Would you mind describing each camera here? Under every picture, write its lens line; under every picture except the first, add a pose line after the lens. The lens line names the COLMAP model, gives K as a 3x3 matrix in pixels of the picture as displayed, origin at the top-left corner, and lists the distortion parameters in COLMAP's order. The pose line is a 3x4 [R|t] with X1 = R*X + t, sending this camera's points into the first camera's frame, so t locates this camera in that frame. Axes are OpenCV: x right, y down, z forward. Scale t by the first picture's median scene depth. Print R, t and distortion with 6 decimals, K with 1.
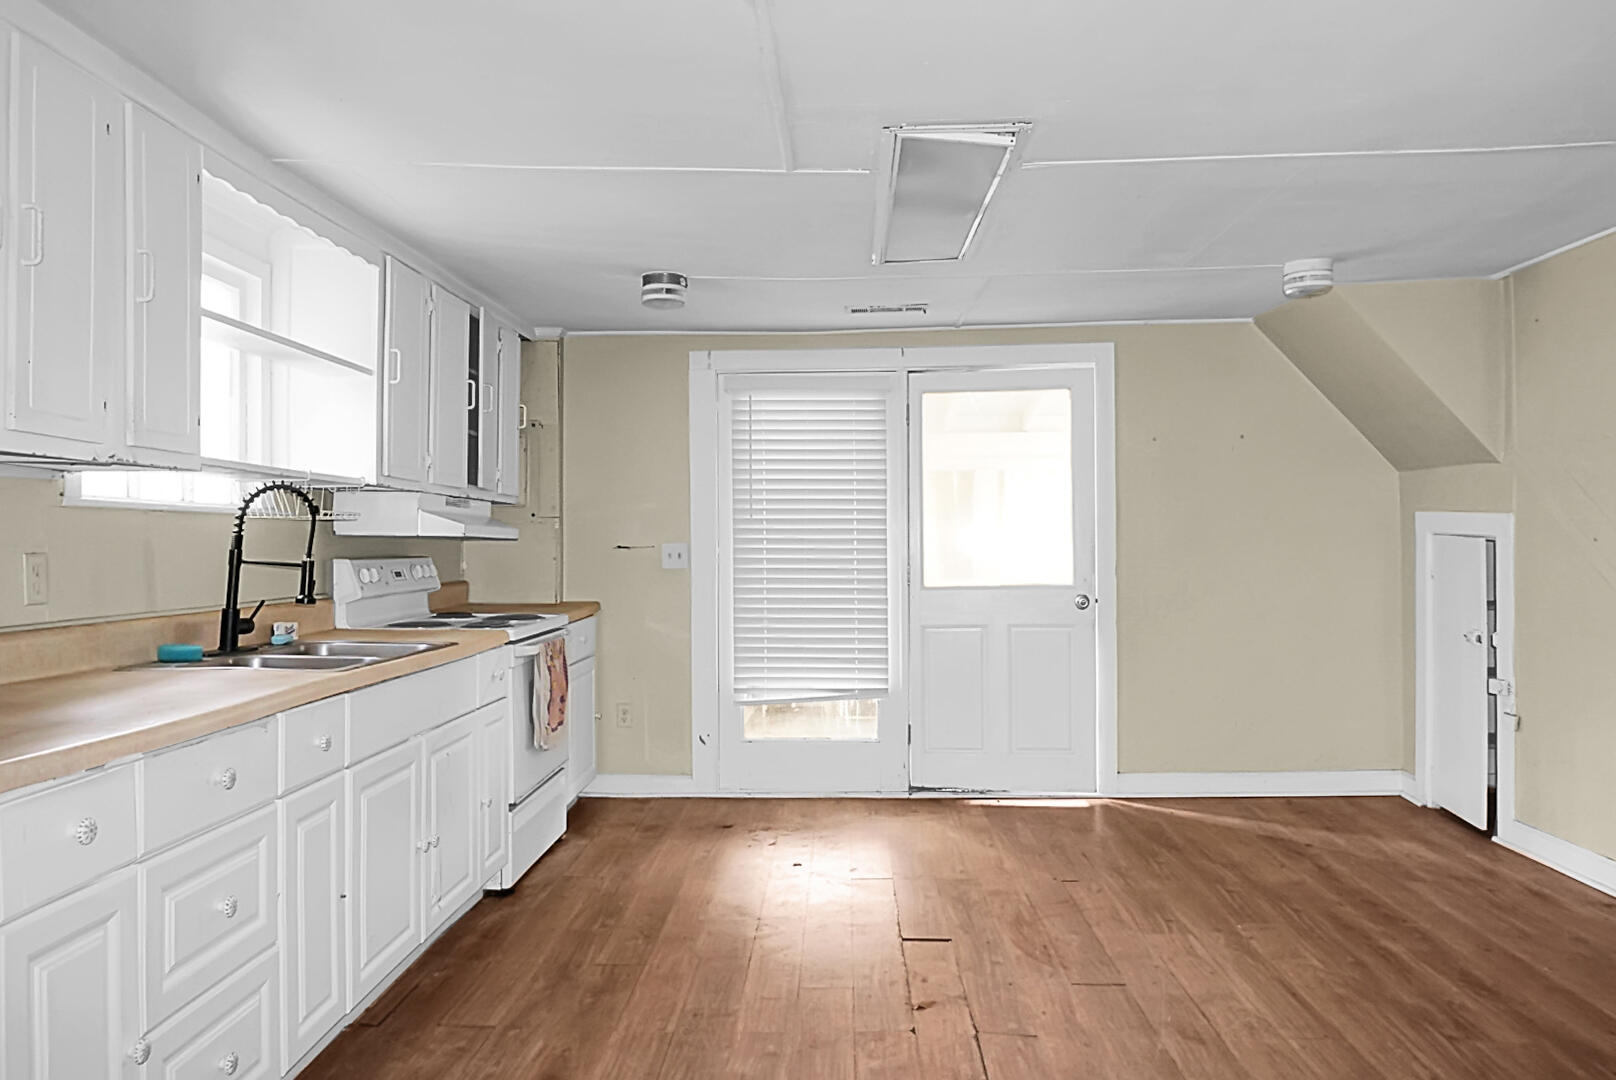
lens RADIAL K [[1116.0, 0, 808.4], [0, 1116.0, 533.2], [0, 0, 1]] dist [-0.054338, 0.031875]
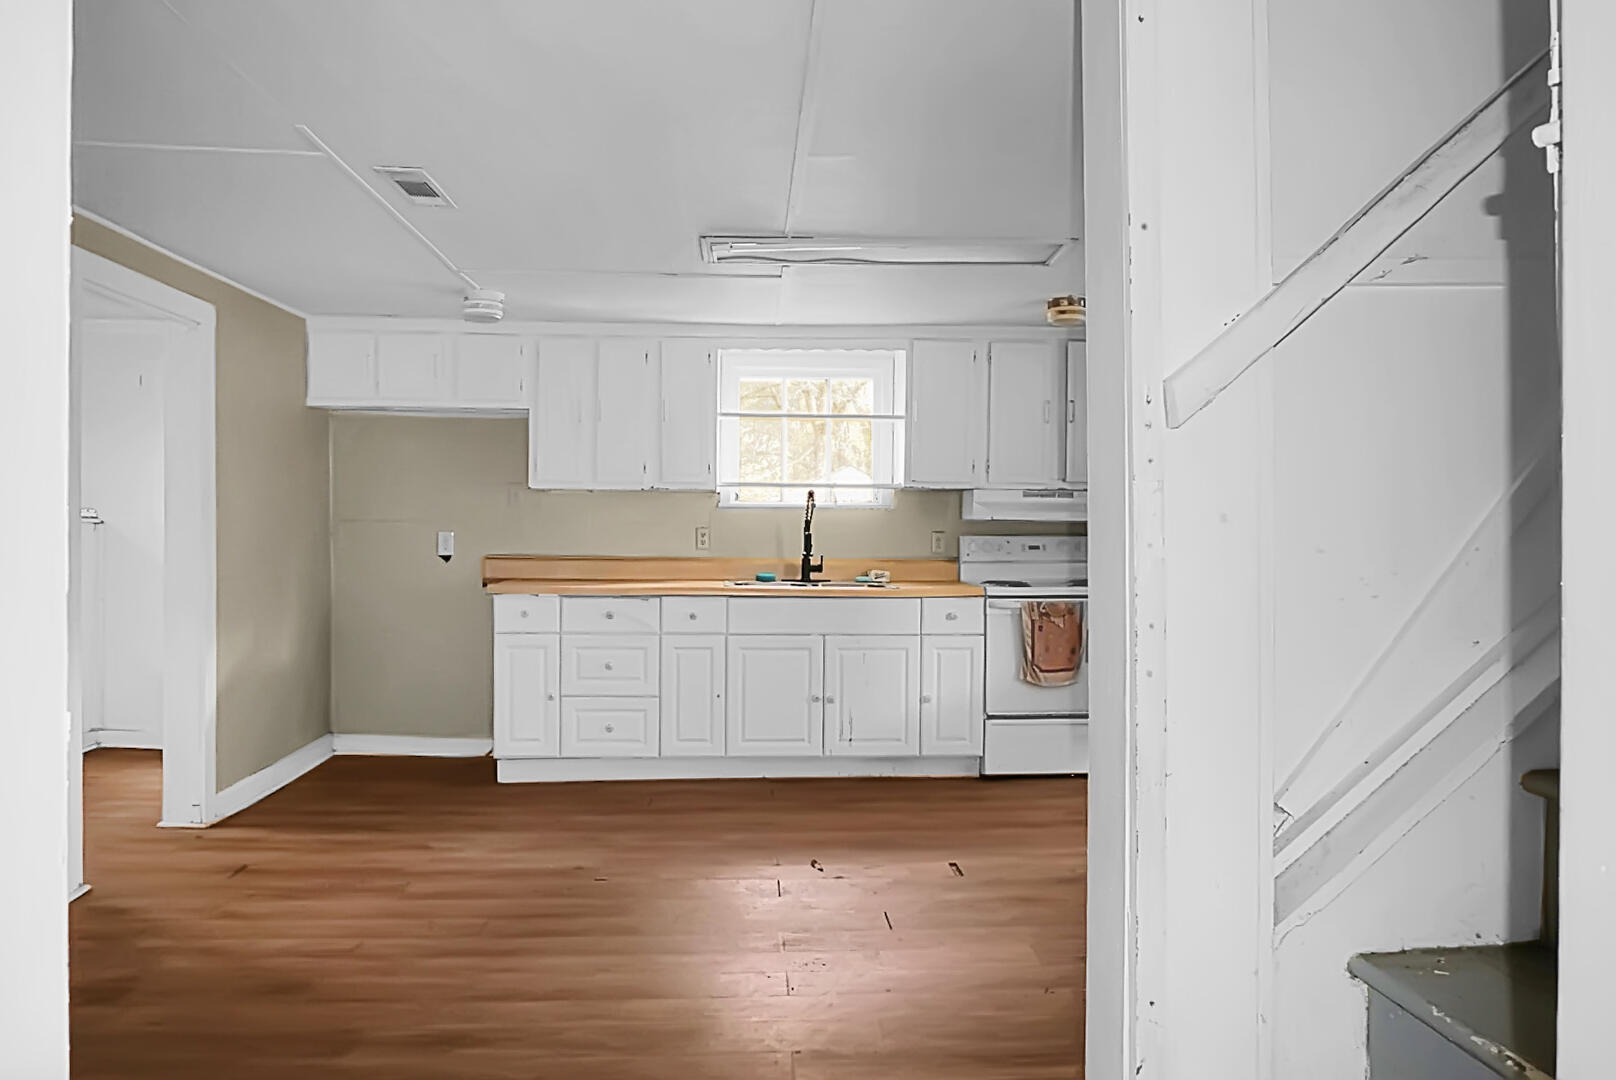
lens RADIAL K [[1116.0, 0, 777.0], [0, 1116.0, 539.5], [0, 0, 1]] dist [-0.054338, 0.031875]
pose [[0.053840, 0.012194, -0.998475, 1.207997], [0.004521, 0.999912, 0.012456, 0.010435], [0.998539, -0.005184, 0.053781, 0.735935]]
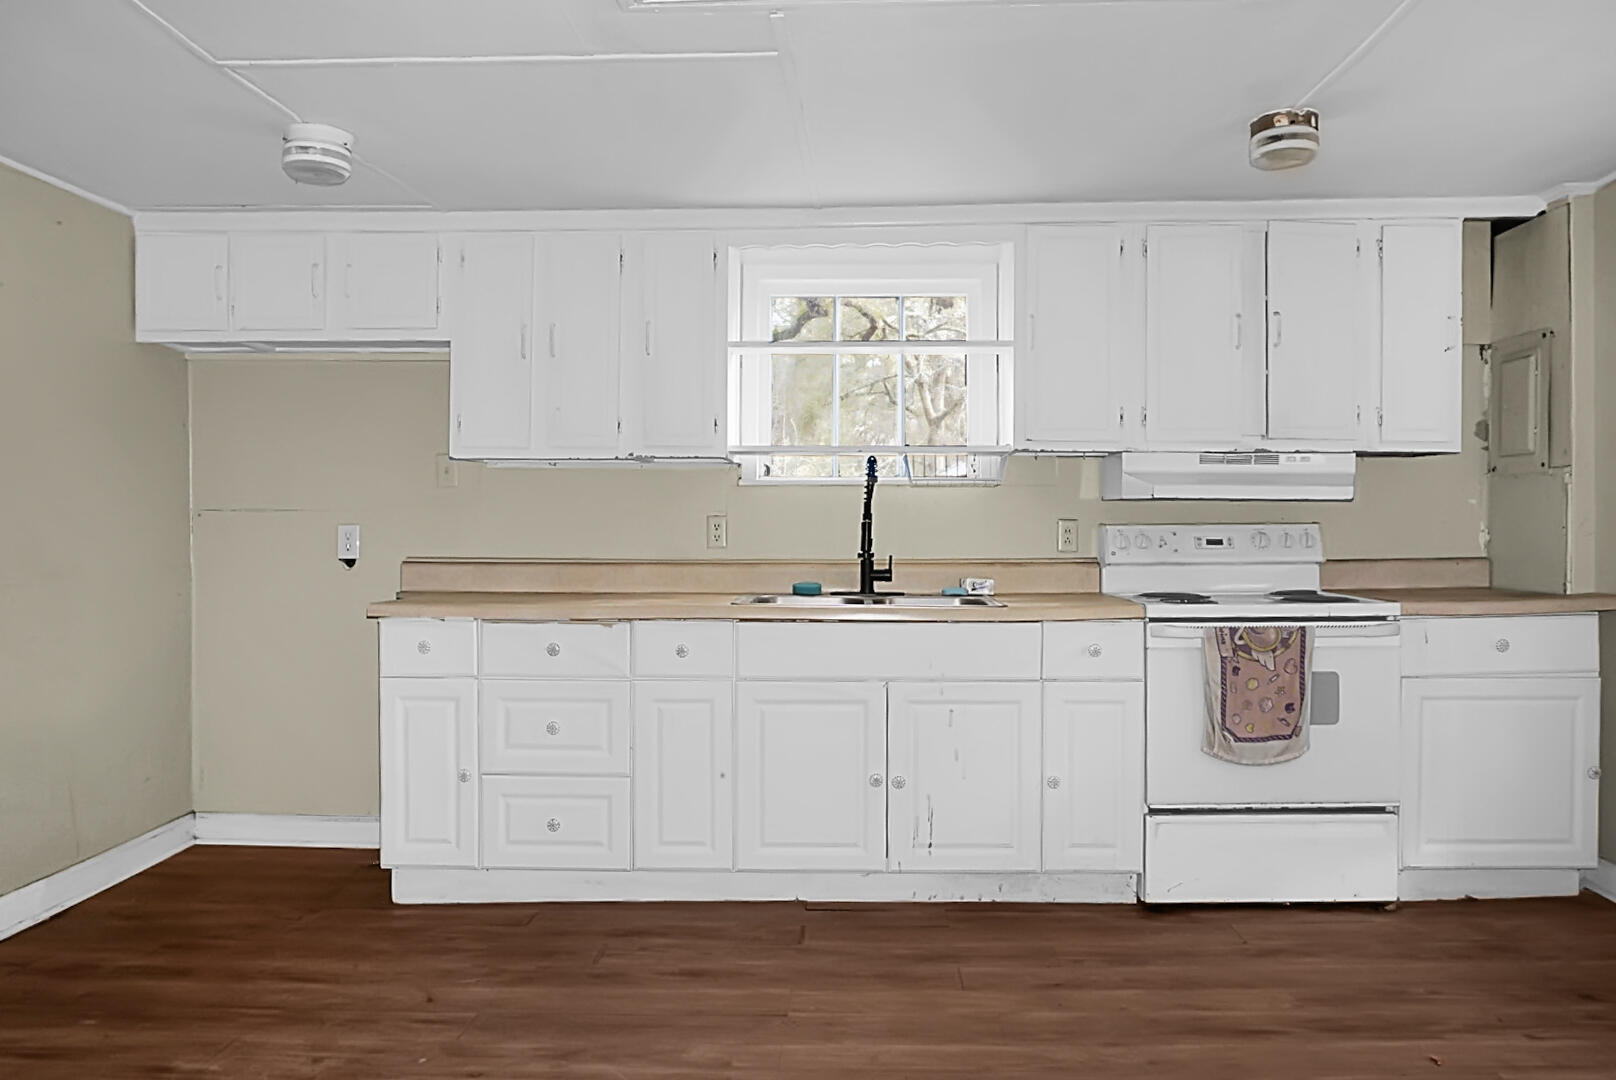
lens RADIAL K [[1116.0, 0, 826.0], [0, 1116.0, 539.4], [0, 0, 1]] dist [-0.054338, 0.031875]
pose [[-0.011101, 0.006794, -0.999915, 0.657678], [0.011812, 0.999908, 0.006663, 0.030803], [0.999869, -0.011737, -0.011180, 0.840463]]
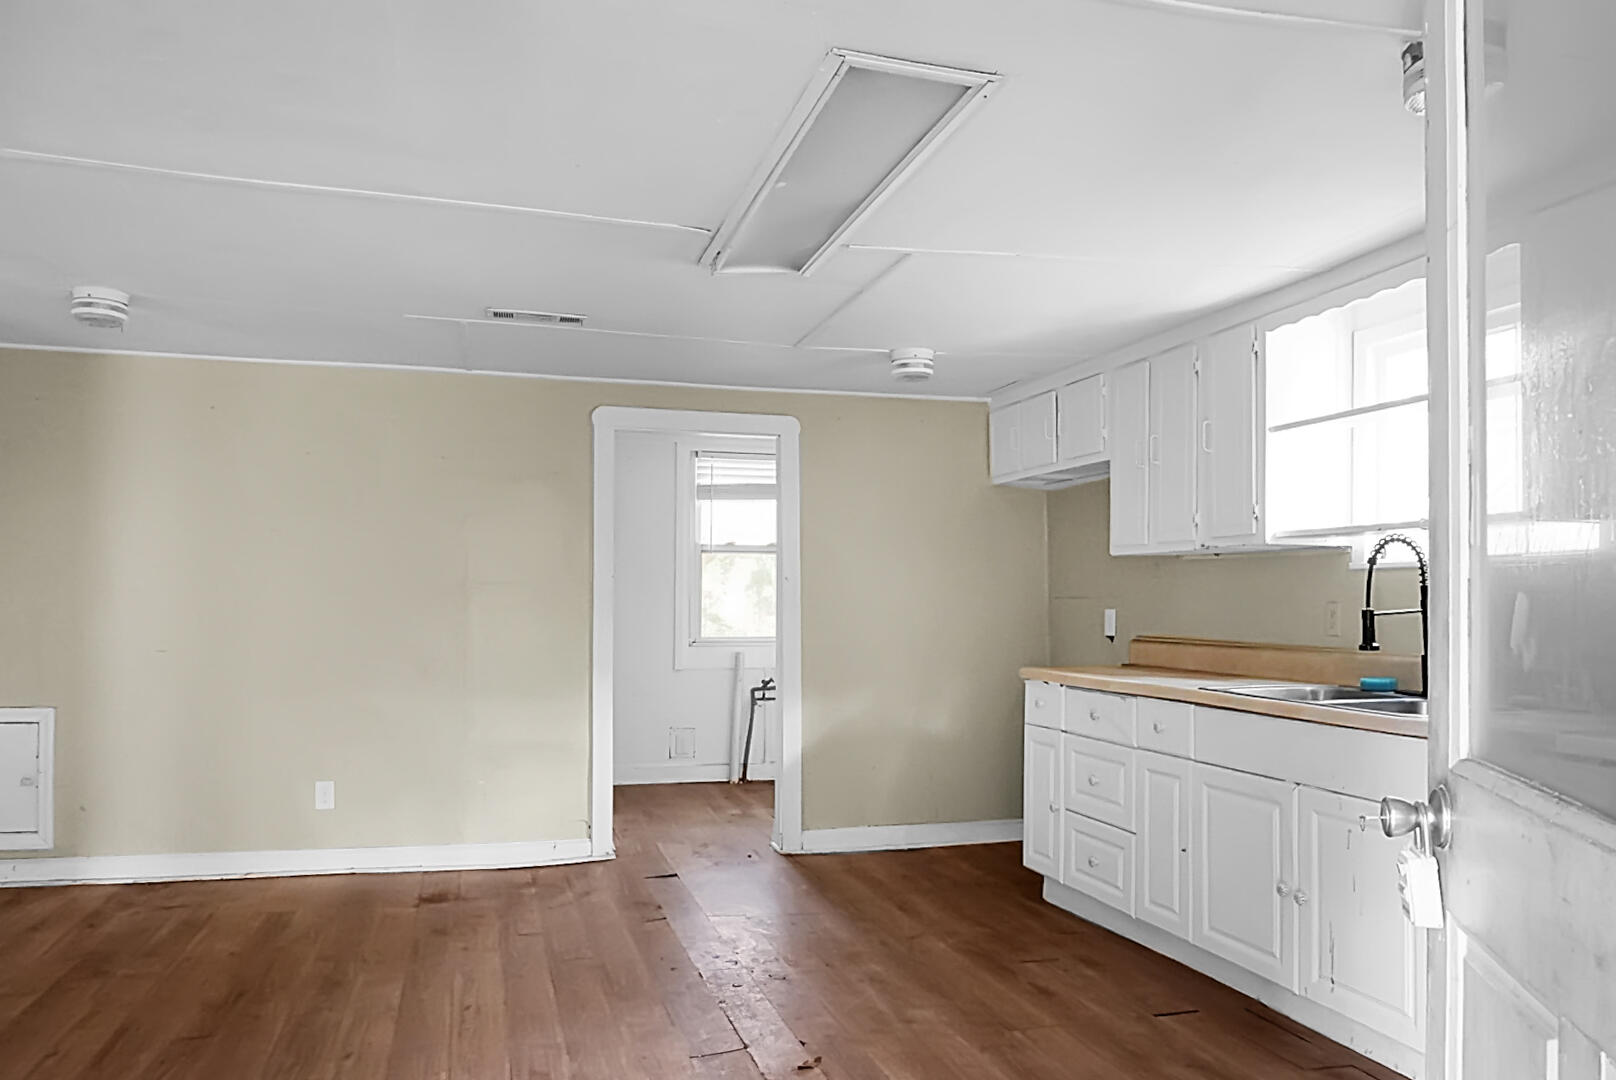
lens RADIAL K [[1116.0, 0, 738.3], [0, 1116.0, 574.5], [0, 0, 1]] dist [-0.054338, 0.031875]
pose [[-0.968912, -0.011275, -0.247147, 0.340039], [-0.002468, 0.999352, -0.035918, 0.026055], [0.247392, -0.034192, -0.968312, 1.627183]]
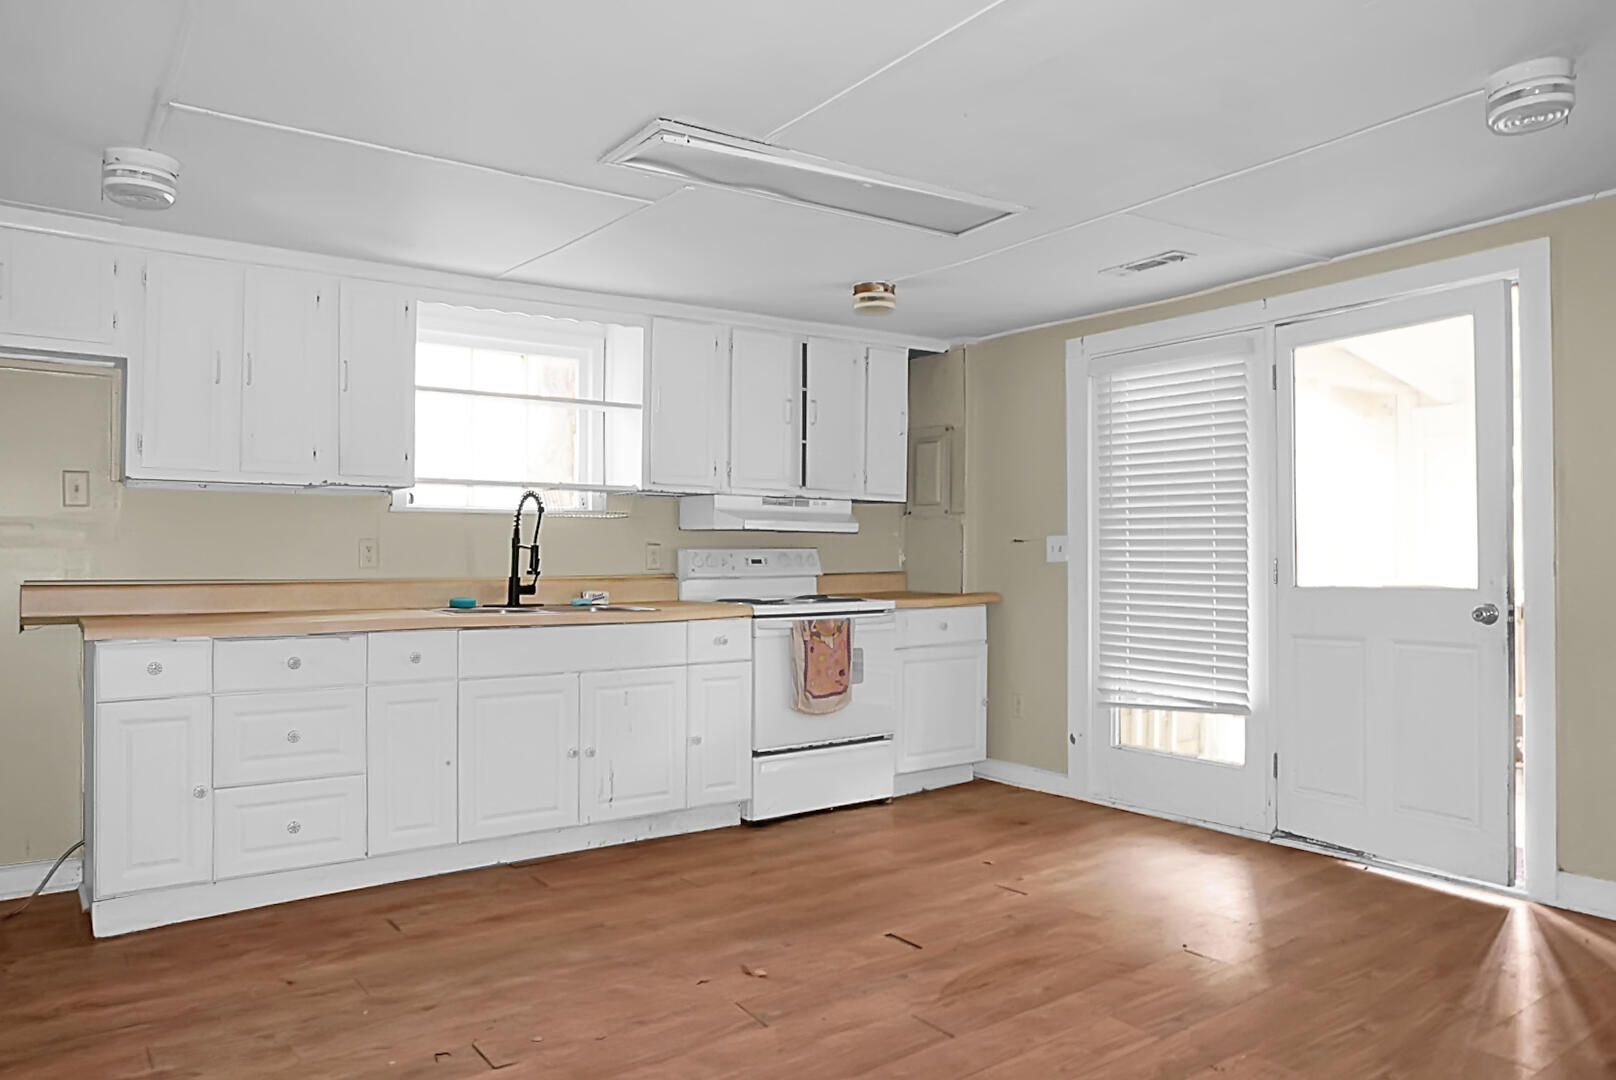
lens RADIAL K [[1116.0, 0, 802.9], [0, 1116.0, 547.8], [0, 0, 1]] dist [-0.054338, 0.031875]
pose [[0.604024, -0.000536, -0.796966, 0.800593], [0.006105, 0.999974, 0.003954, 0.021543], [0.796943, -0.007254, 0.604011, 0.346359]]
